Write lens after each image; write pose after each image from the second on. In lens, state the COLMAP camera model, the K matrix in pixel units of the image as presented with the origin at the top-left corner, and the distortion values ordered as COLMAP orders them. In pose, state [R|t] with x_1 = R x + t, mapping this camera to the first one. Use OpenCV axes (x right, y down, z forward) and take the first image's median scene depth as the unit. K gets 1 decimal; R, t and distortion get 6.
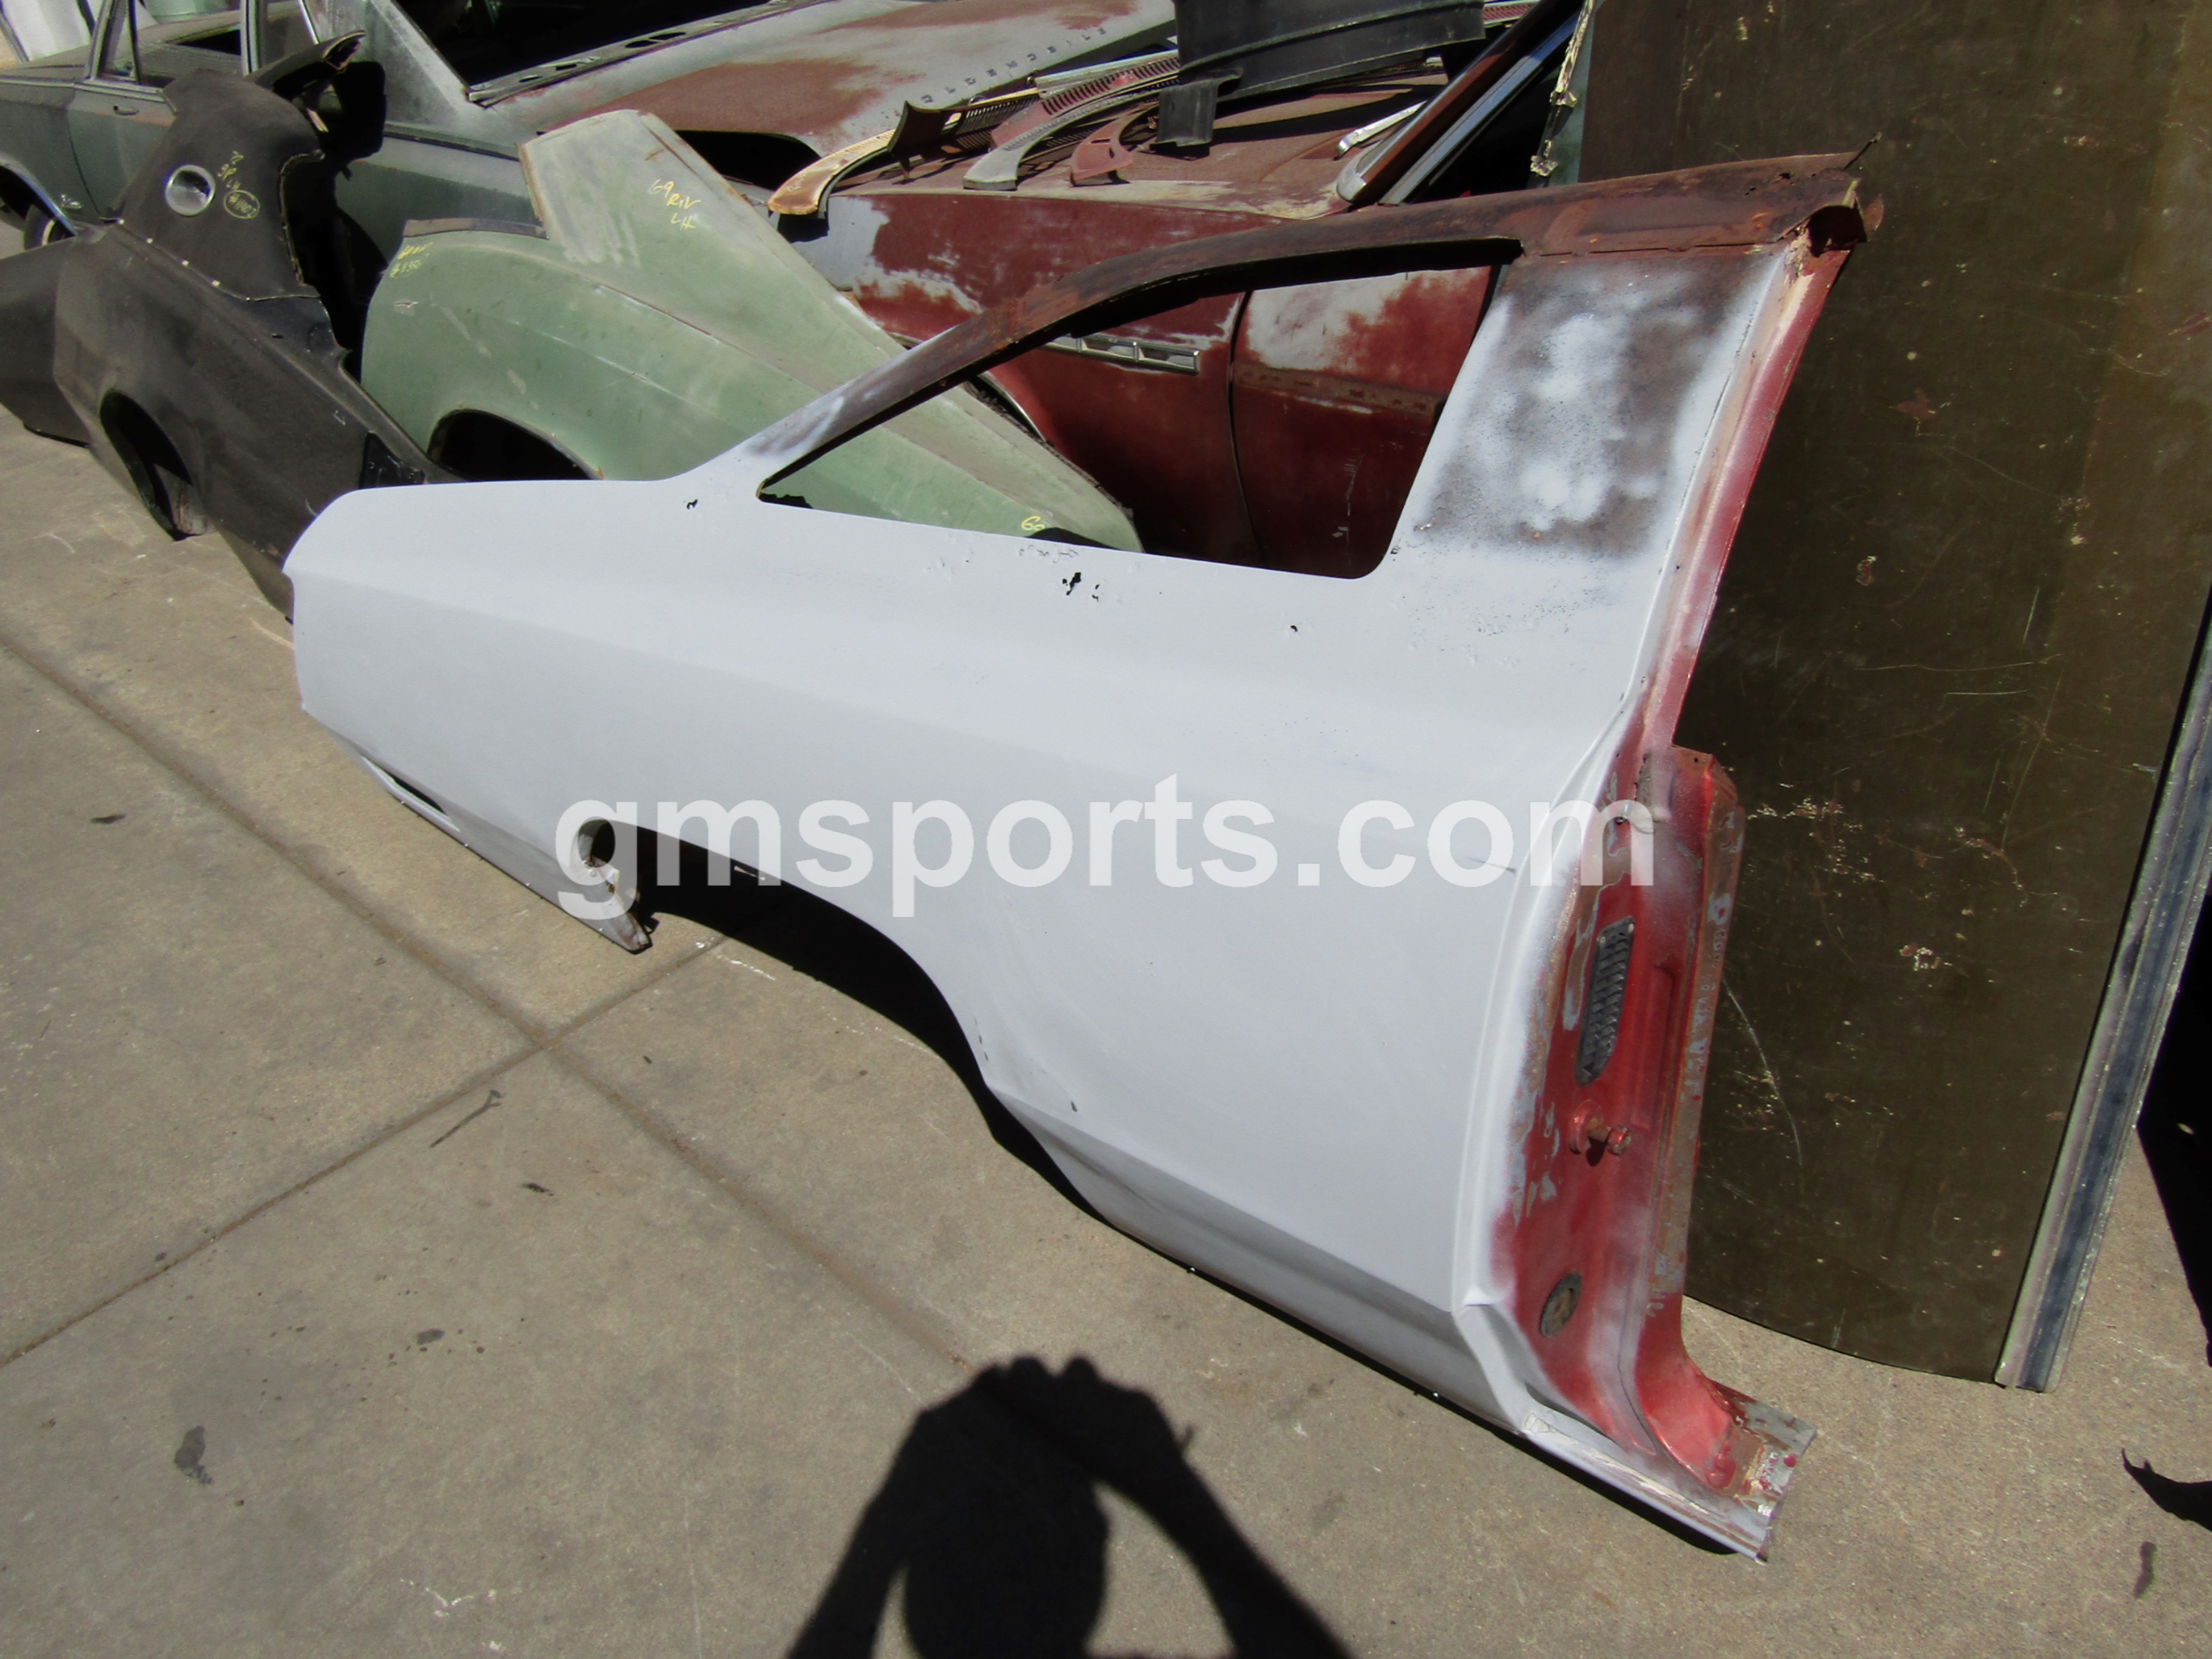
lens RADIAL K [[1579.1, 0, 1114.0], [0, 1579.1, 845.7], [0, 0, 1]] dist [-0.001655, -0.004901]
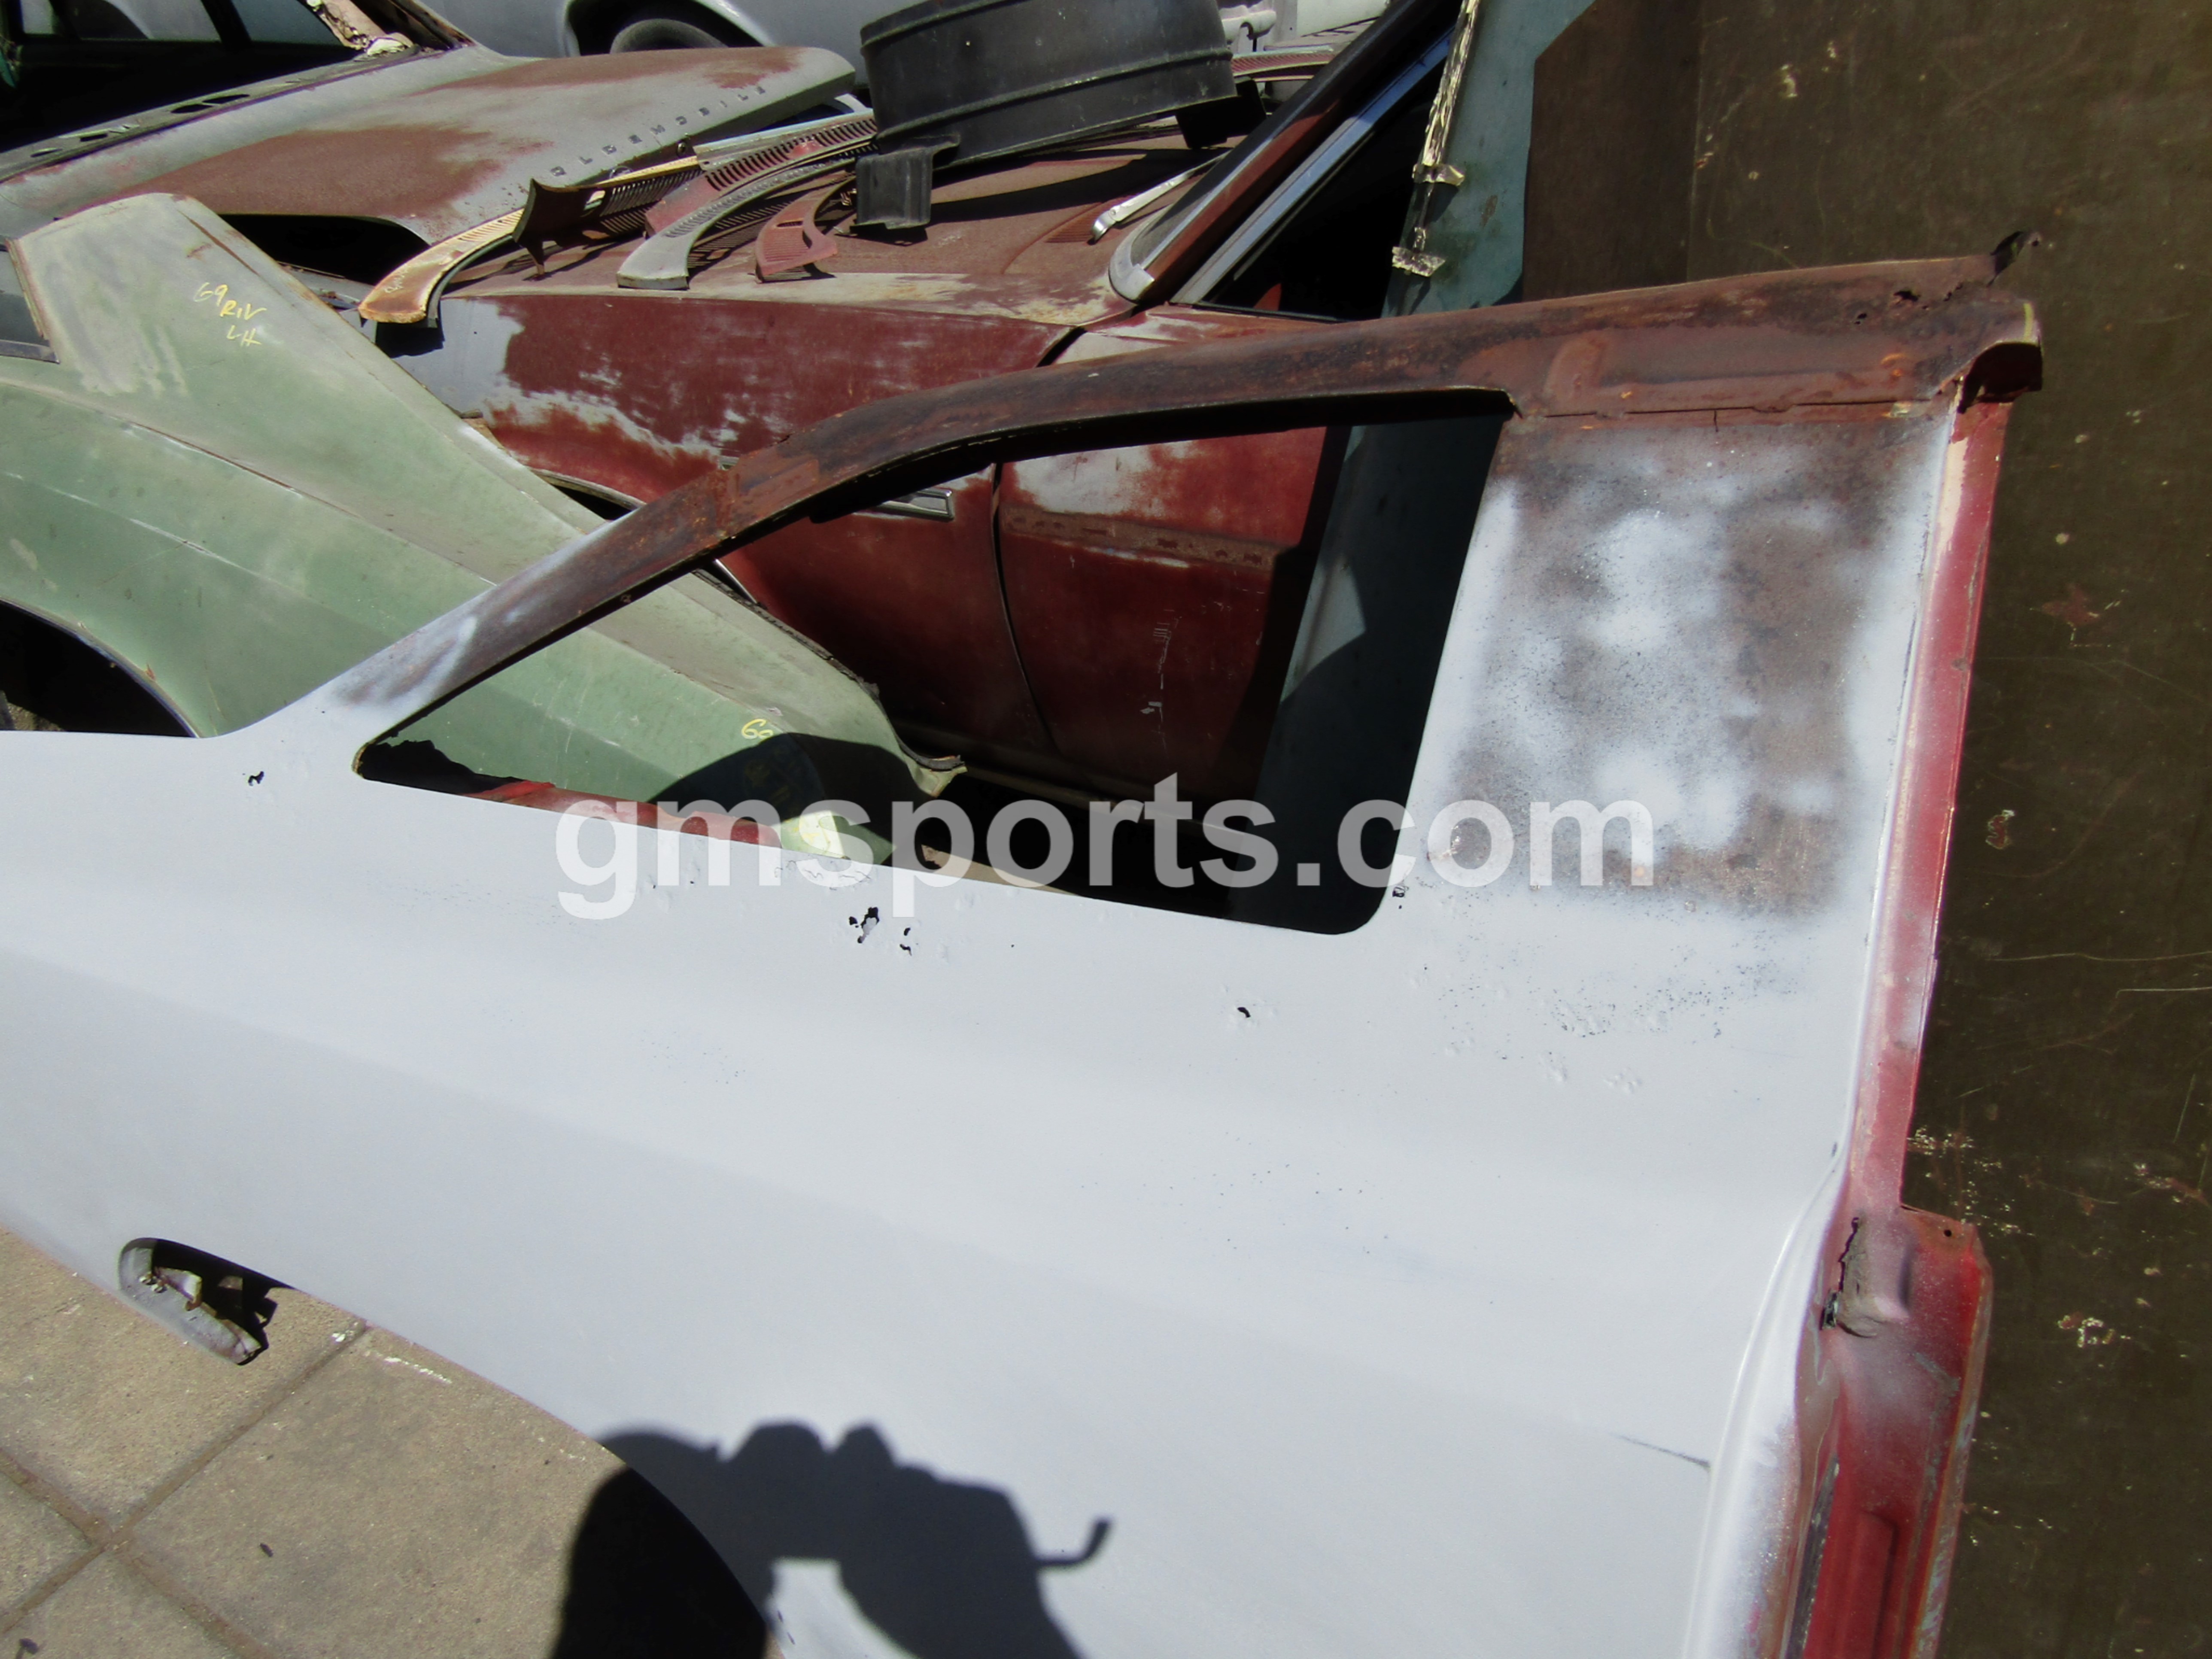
lens RADIAL K [[1585.3, 0, 1110.7], [0, 1585.3, 840.5], [0, 0, 1]] dist [0.000069, -0.006827]
pose [[0.978917, -0.091455, 0.182639, -0.035663], [0.097560, 0.994923, -0.024703, -0.142965], [-0.179452, 0.042000, 0.982870, 0.276616]]
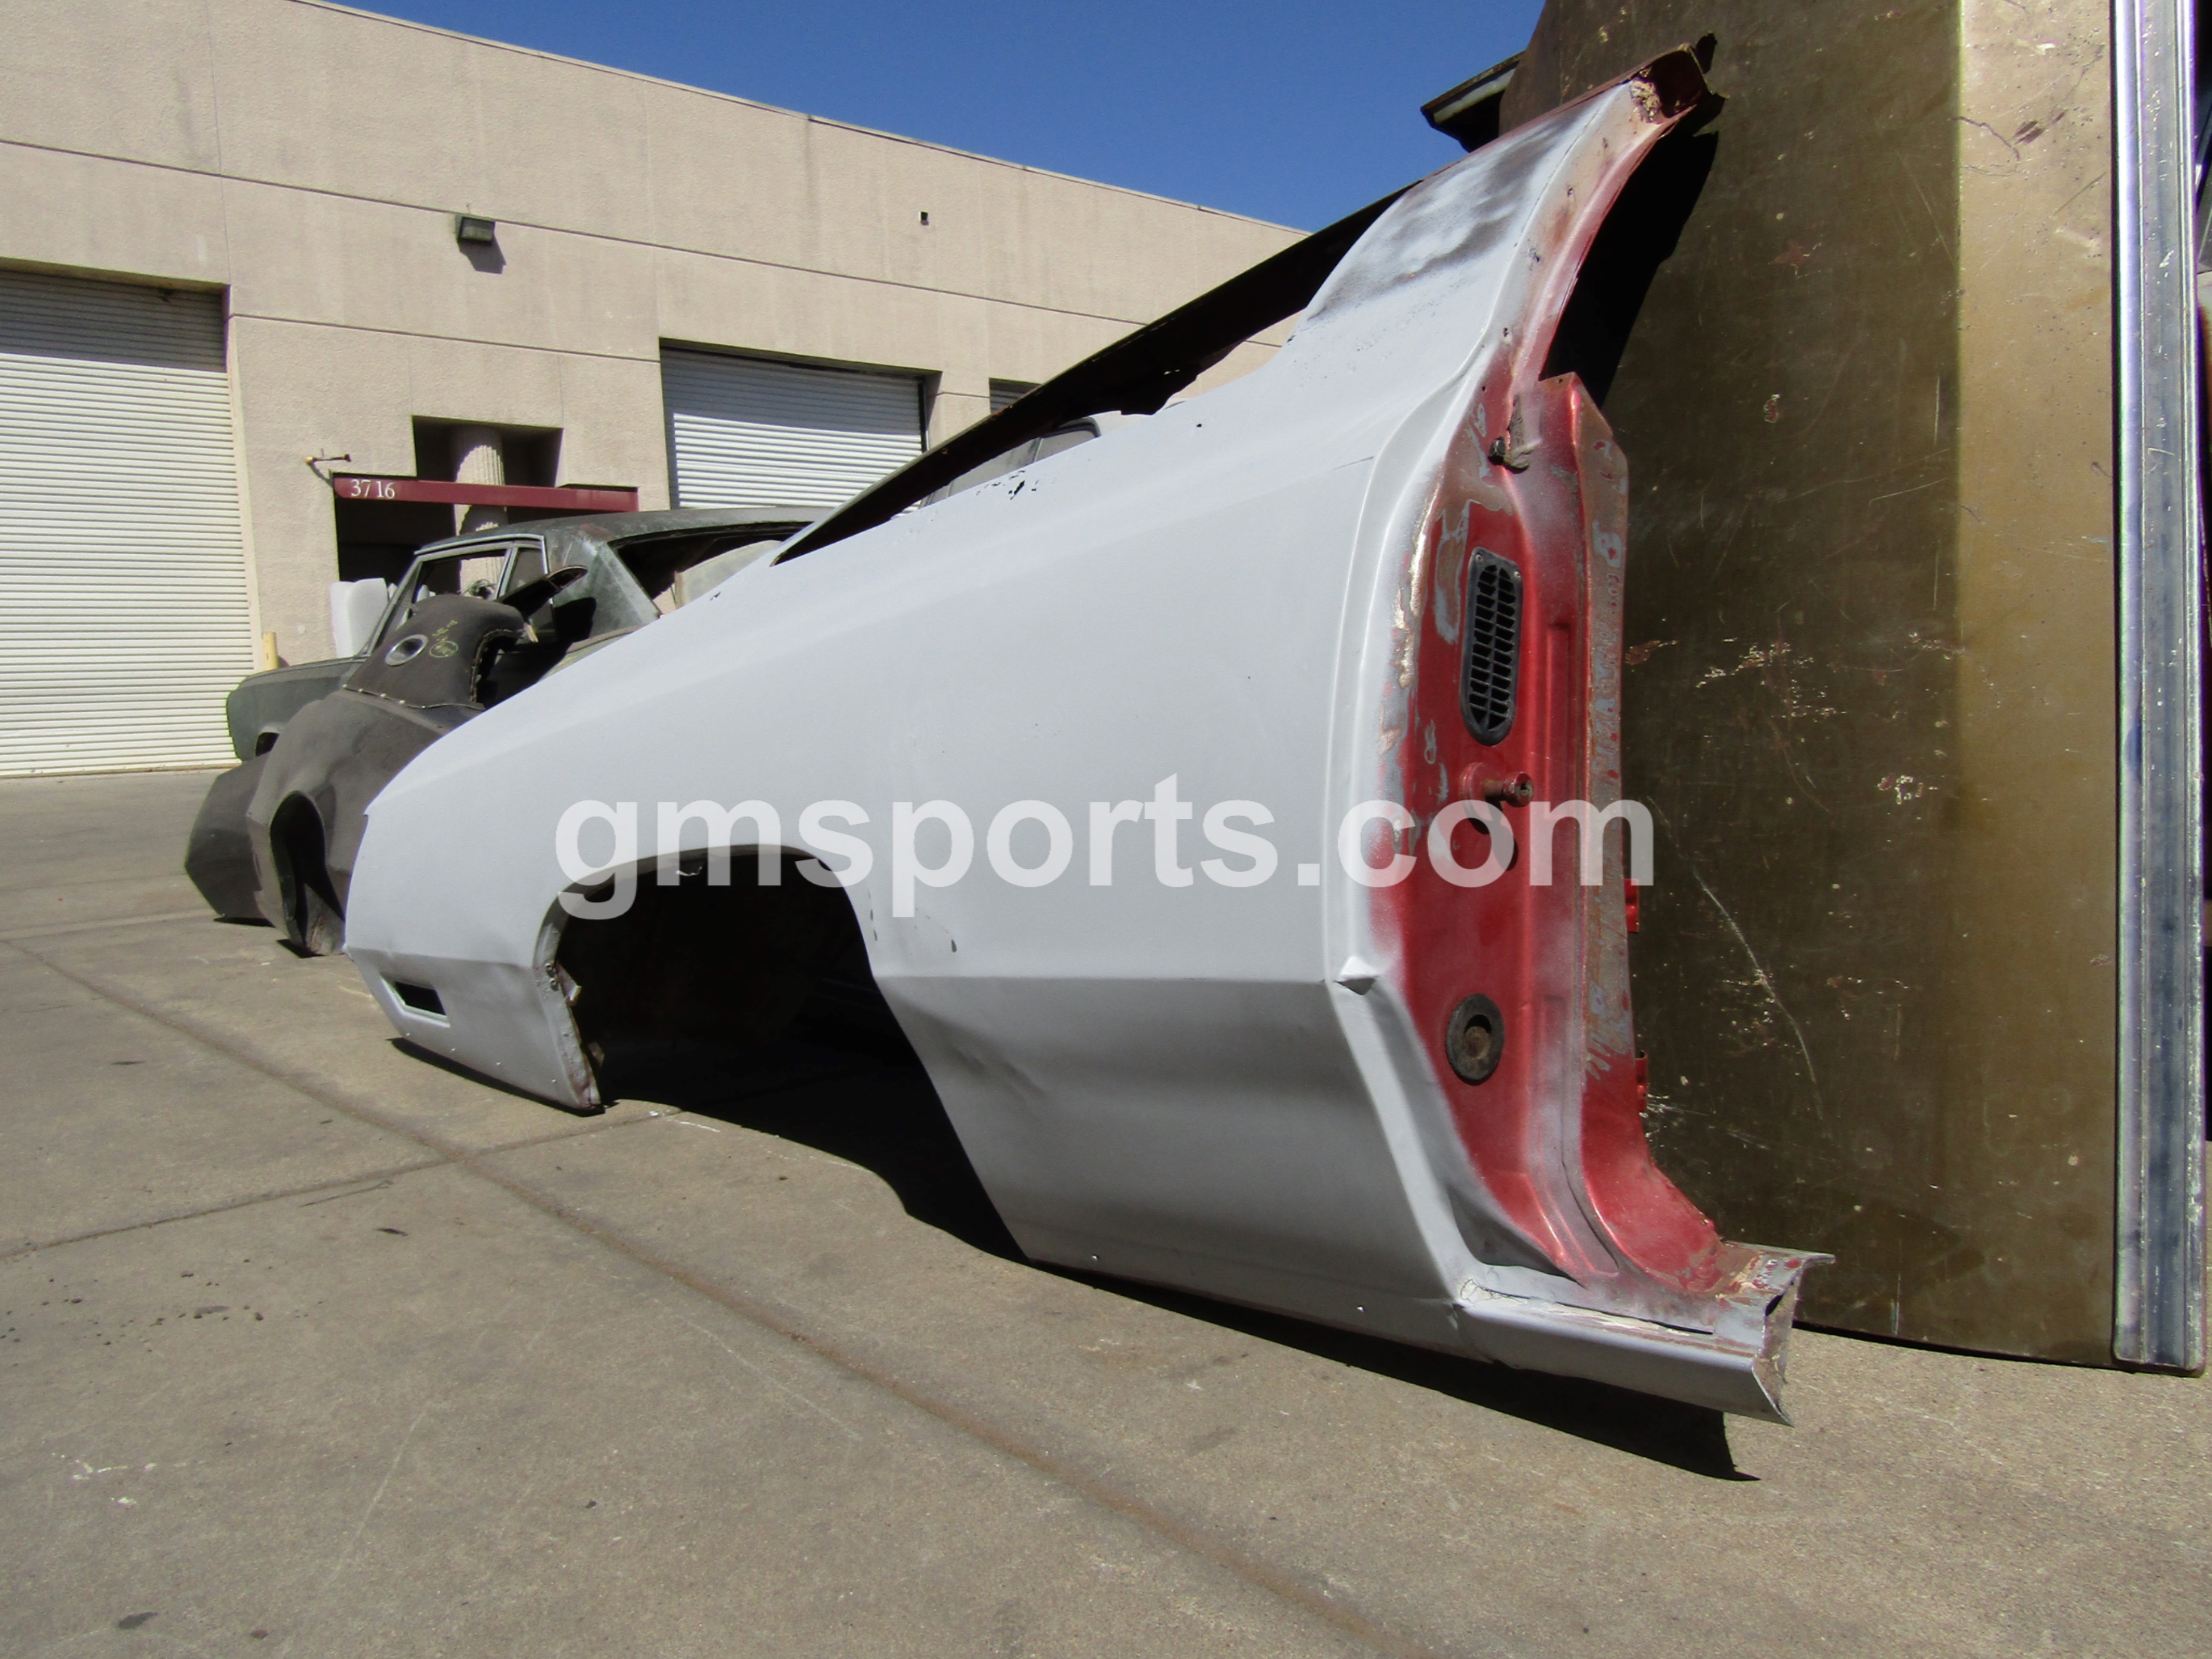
lens RADIAL K [[1585.3, 0, 1110.7], [0, 1585.3, 840.5], [0, 0, 1]] dist [0.000069, -0.006827]
pose [[0.993522, 0.037927, -0.107122, 0.130296], [-0.084450, 0.877179, -0.472679, 0.439390], [0.076038, 0.478663, 0.874700, 0.157027]]
